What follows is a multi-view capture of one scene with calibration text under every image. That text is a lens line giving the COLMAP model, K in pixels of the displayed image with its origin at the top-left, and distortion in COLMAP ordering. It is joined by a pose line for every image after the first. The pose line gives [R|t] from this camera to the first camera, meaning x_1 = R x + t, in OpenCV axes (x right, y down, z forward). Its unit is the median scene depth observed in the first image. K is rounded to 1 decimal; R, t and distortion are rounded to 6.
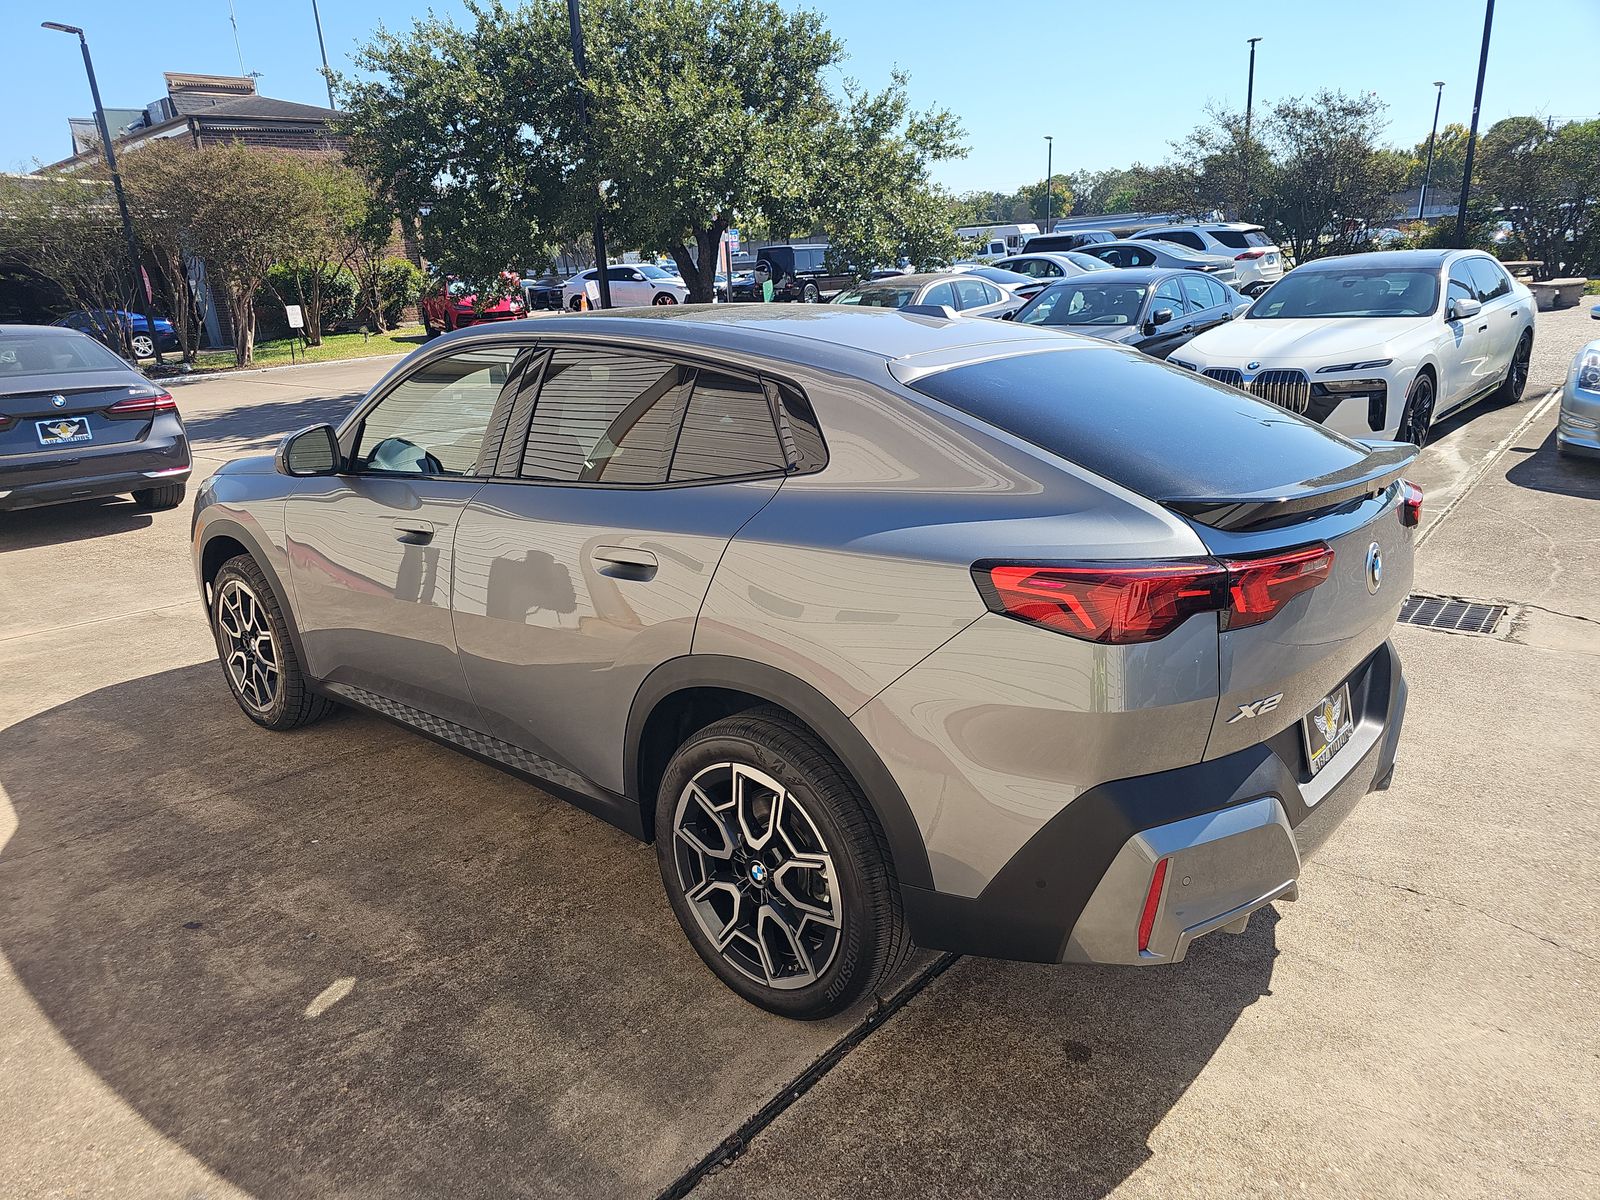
lens RADIAL K [[1064.0, 0, 785.2], [0, 1064.0, 590.7], [0, 0, 1]] dist [0.022840, -0.015024]
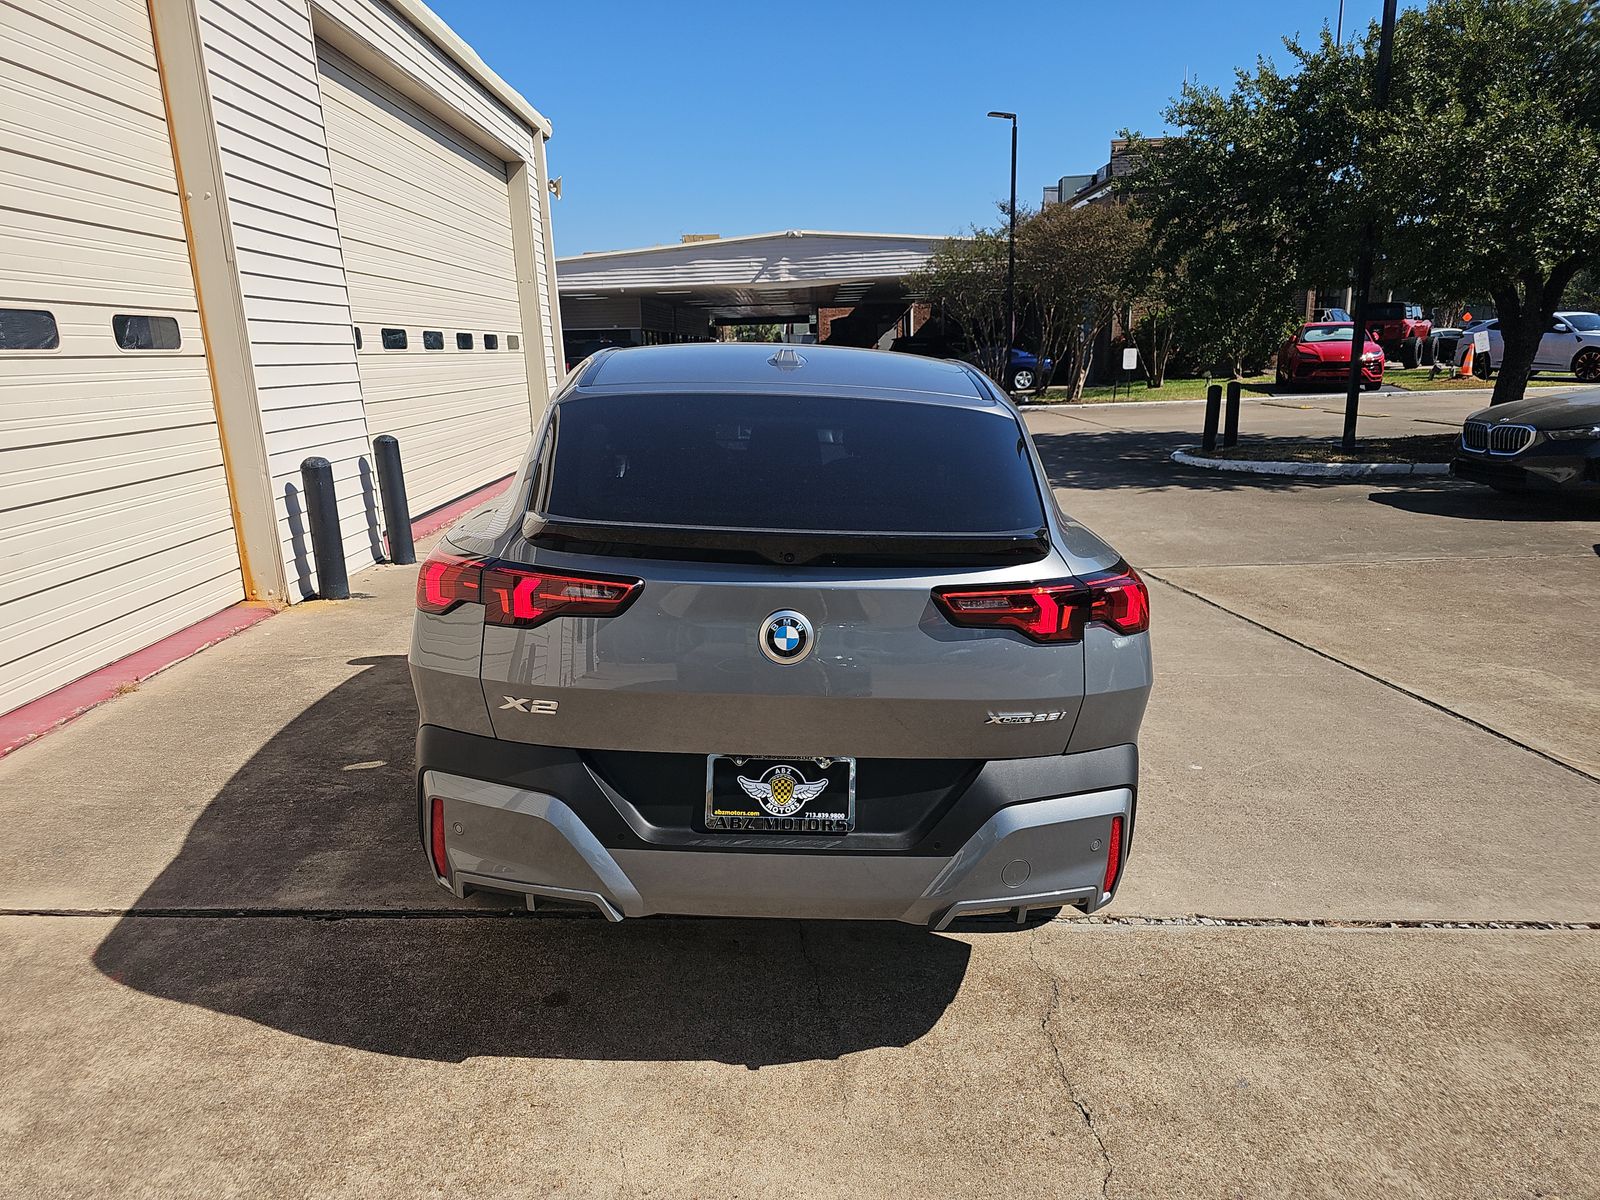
lens RADIAL K [[1064.0, 0, 785.7], [0, 1064.0, 608.3], [0, 0, 1]] dist [0.022840, -0.015024]
pose [[0.676776, 0.209383, -0.705785, 0.132162], [-0.226761, 0.971378, 0.070734, -0.012300], [0.700395, 0.112174, 0.704886, 0.037426]]
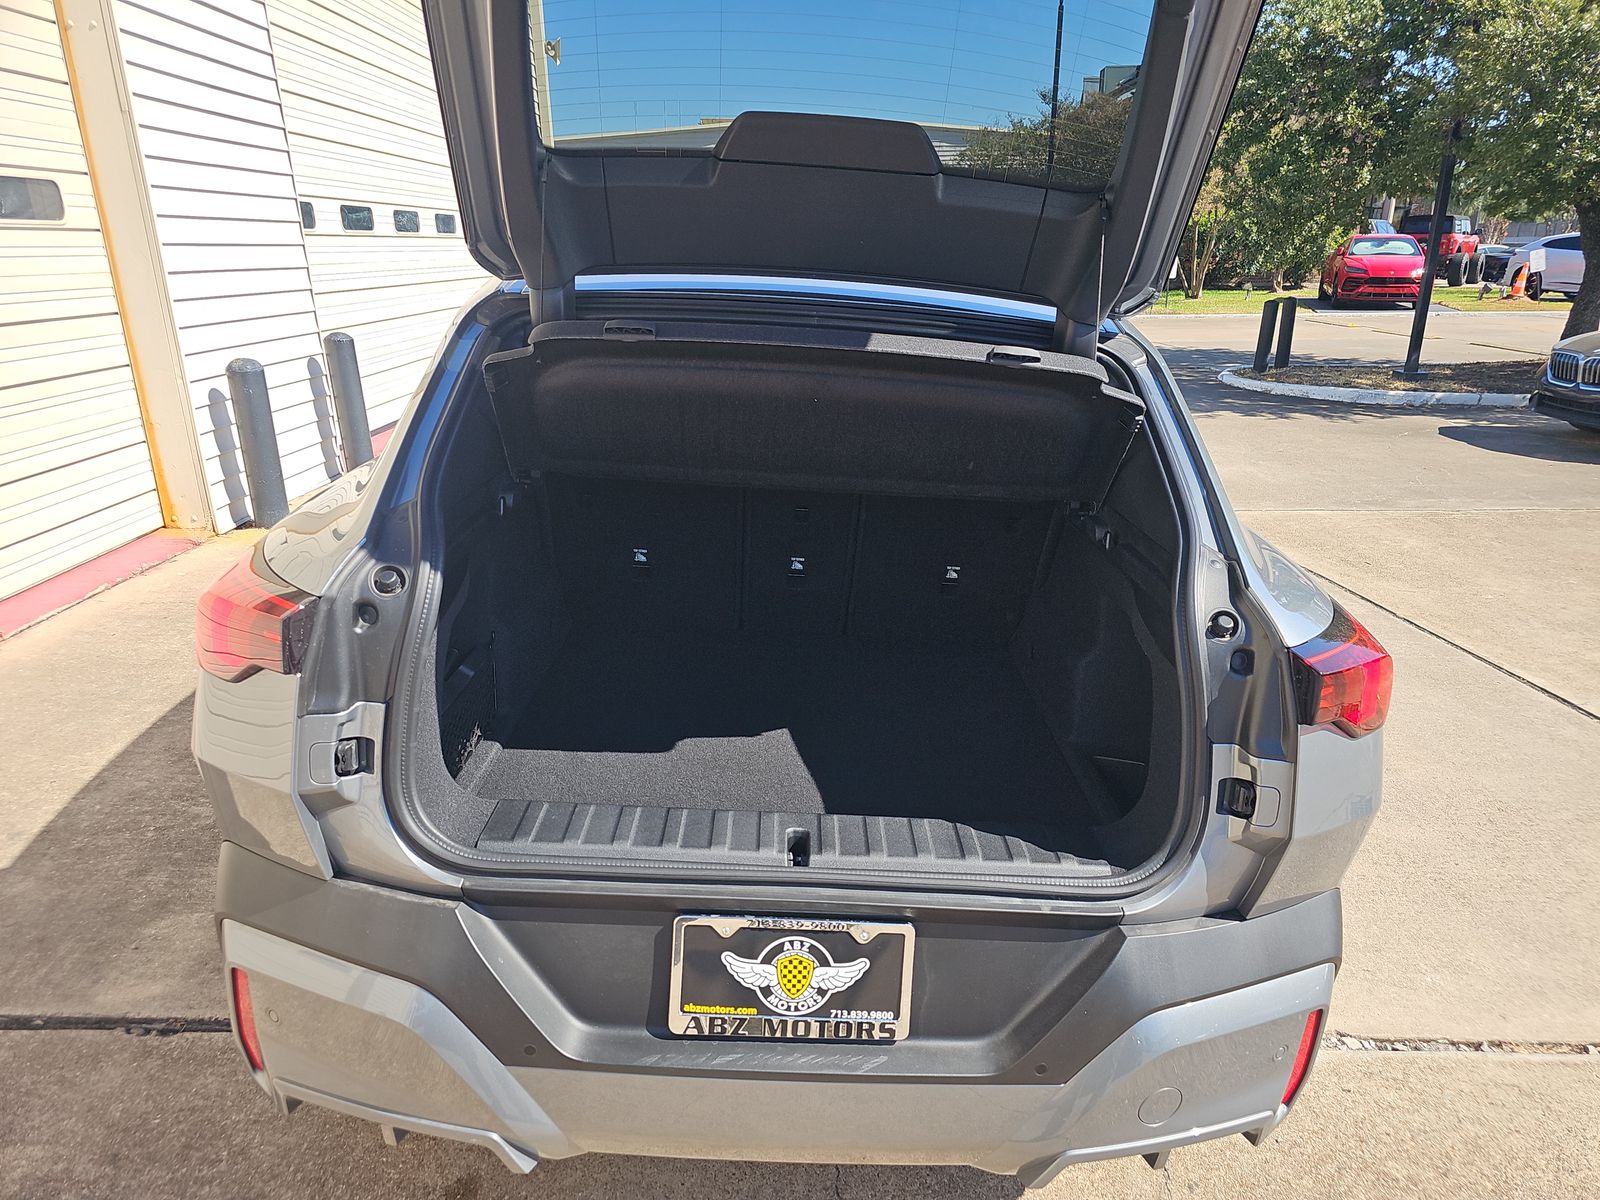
lens RADIAL K [[1064.0, 0, 811.2], [0, 1064.0, 605.4], [0, 0, 1]] dist [0.022840, -0.015024]
pose [[0.679318, 0.288848, -0.674607, 0.098402], [-0.255418, 0.954864, 0.151645, -0.019418], [0.687960, 0.069292, 0.722433, 0.066393]]
